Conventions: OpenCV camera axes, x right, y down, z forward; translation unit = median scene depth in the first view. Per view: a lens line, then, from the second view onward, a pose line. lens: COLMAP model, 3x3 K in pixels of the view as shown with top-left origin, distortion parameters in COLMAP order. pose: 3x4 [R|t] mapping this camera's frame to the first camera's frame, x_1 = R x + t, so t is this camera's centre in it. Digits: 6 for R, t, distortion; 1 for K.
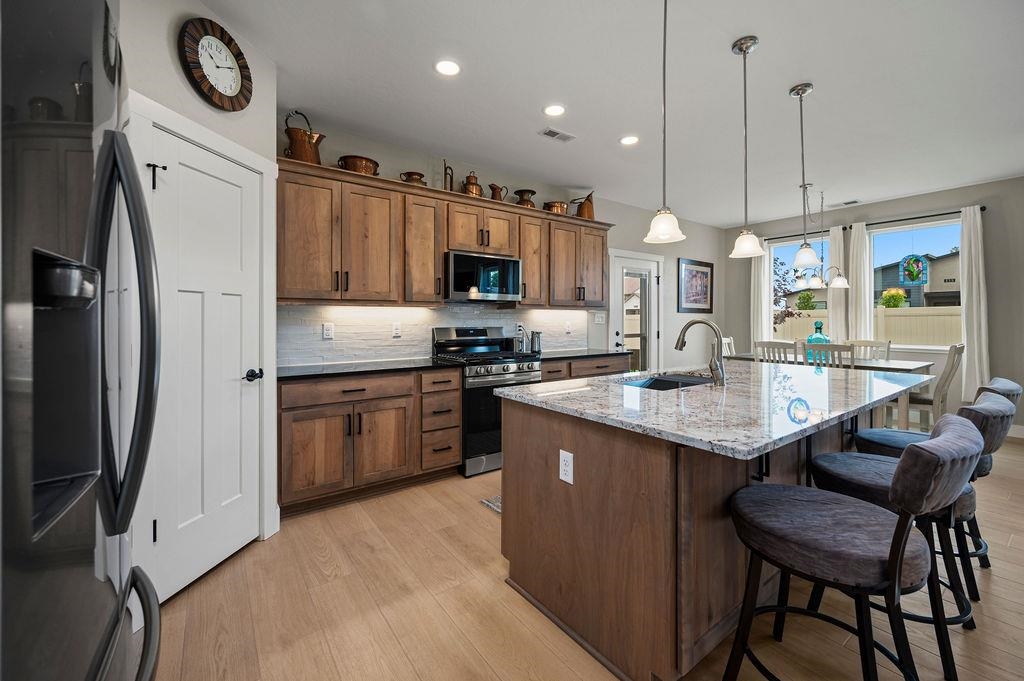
lens RADIAL K [[417.4, 0, 512.2], [0, 417.4, 318.8], [0, 0, 1]] dist [-0.003153, 0.001082]
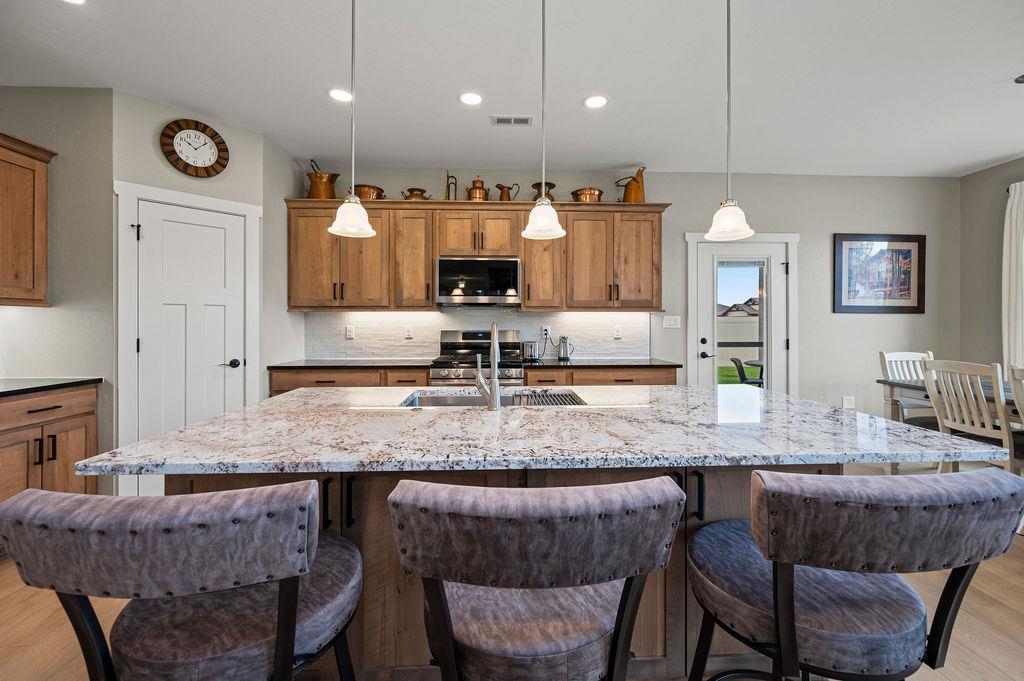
lens RADIAL K [[417.4, 0, 518.3], [0, 417.4, 320.3], [0, 0, 1]] dist [-0.003153, 0.001082]
pose [[0.833042, -0.003129, -0.553201, 0.542494], [0.000469, 0.999988, -0.004951, 0.000730], [0.553209, 0.003865, 0.833033, 0.215777]]
